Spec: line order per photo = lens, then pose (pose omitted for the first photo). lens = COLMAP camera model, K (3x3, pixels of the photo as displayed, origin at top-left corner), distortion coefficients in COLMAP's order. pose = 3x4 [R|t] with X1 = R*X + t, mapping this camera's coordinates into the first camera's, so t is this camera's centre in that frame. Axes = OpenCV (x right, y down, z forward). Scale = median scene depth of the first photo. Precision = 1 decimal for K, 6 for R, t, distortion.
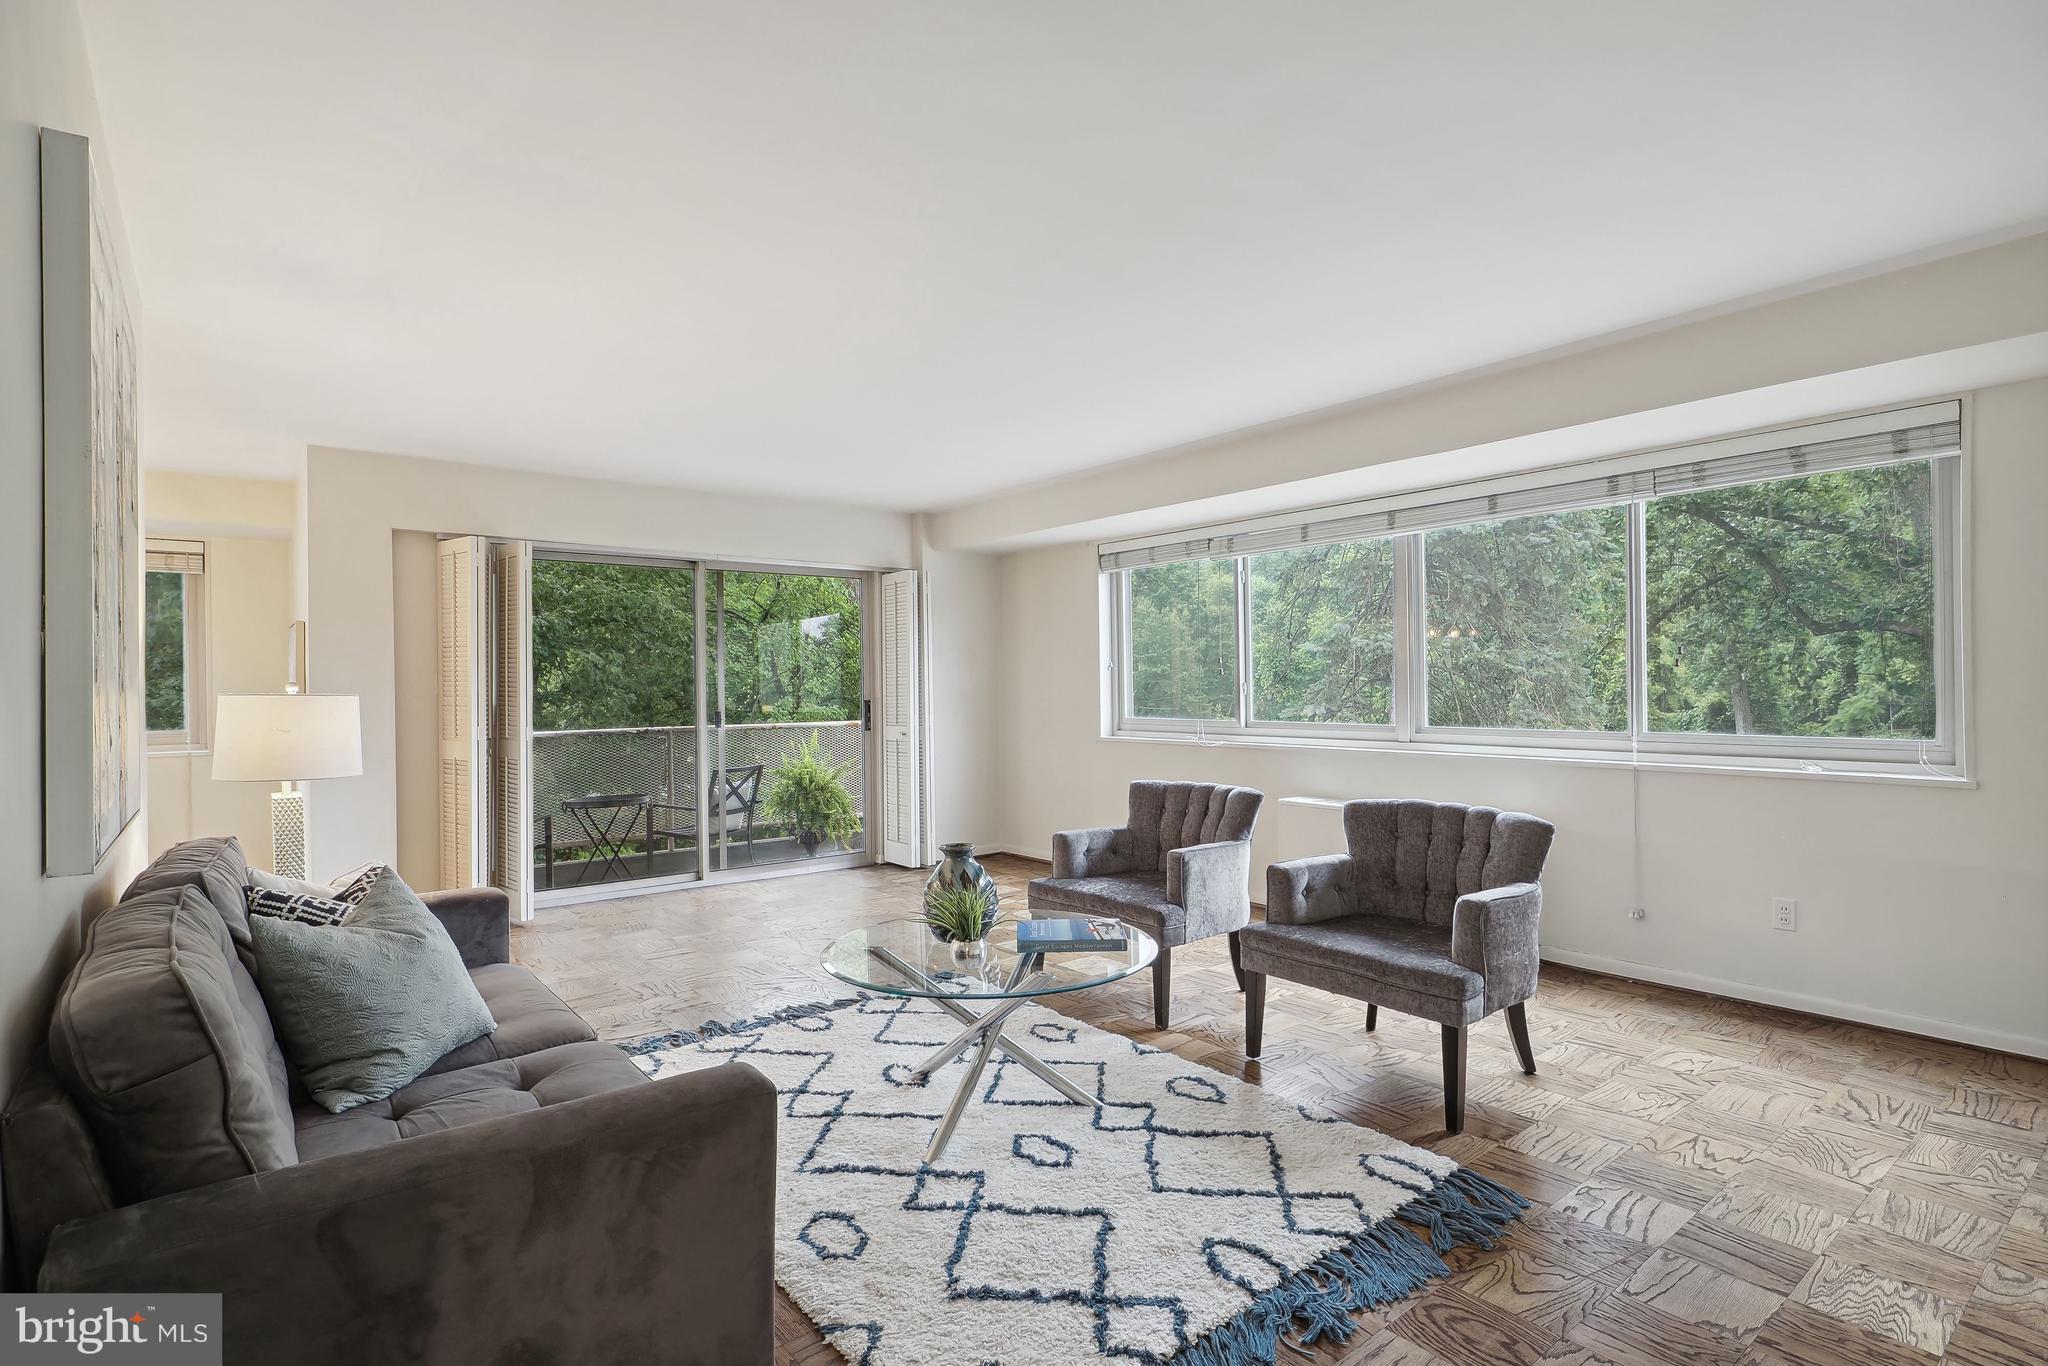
lens RADIAL K [[996.6, 0, 1006.3], [0, 996.6, 679.2], [0, 0, 1]] dist [-0.005939, -0.001394]
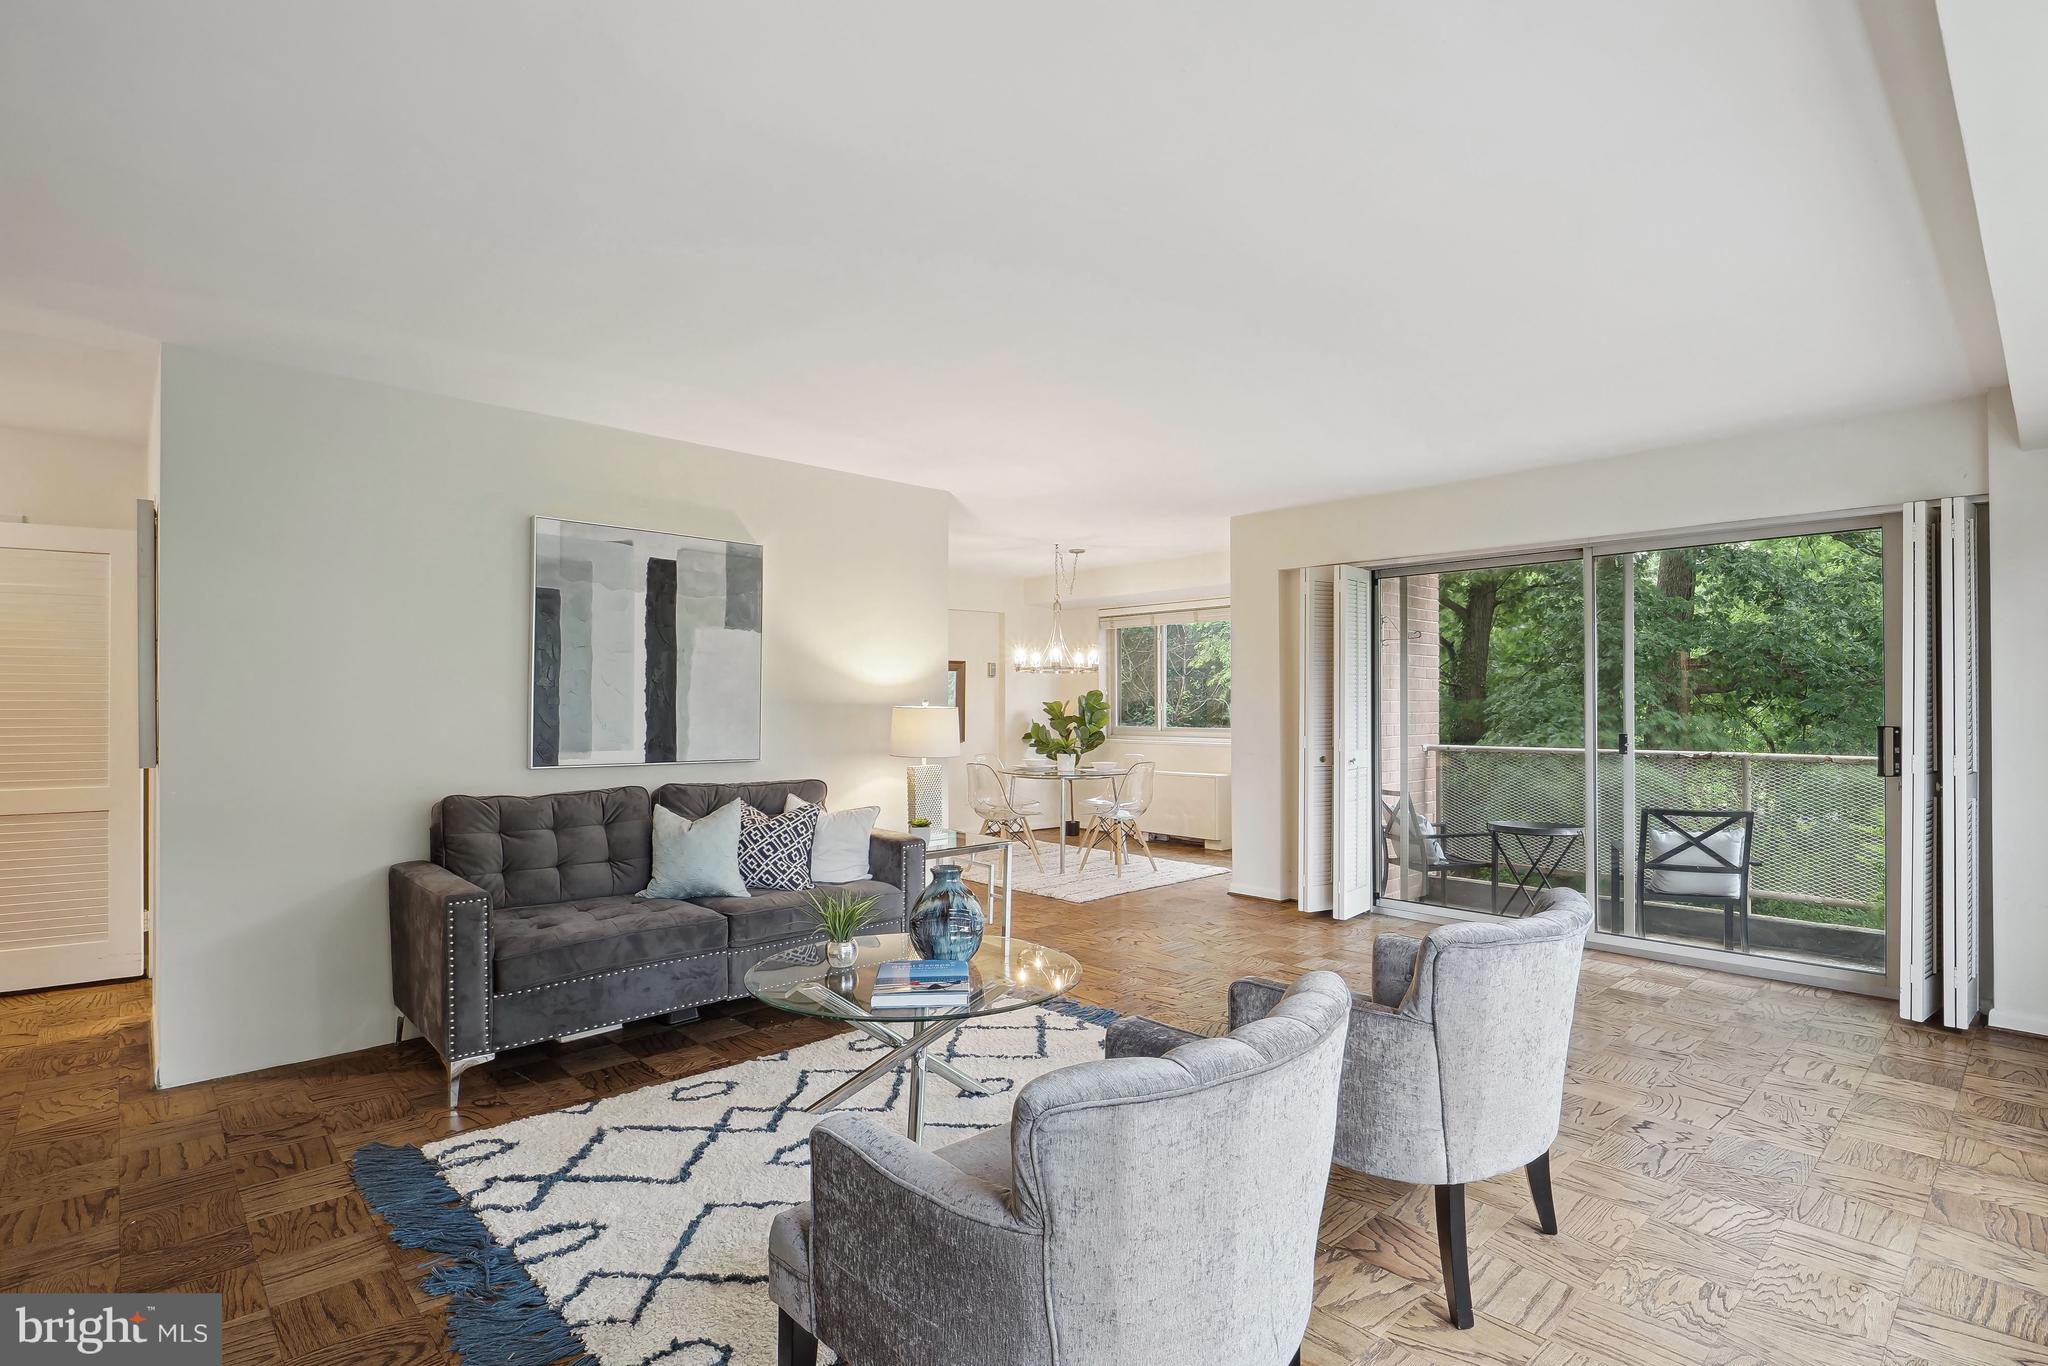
lens RADIAL K [[994.3, 0, 1031.5], [0, 994.3, 699.1], [0, 0, 1]] dist [-0.007700, -0.001270]
pose [[0.086917, 0.005318, -0.996201, 0.871706], [0.007613, 0.999953, 0.006003, -0.005401], [0.996187, -0.008105, 0.086872, 0.915663]]
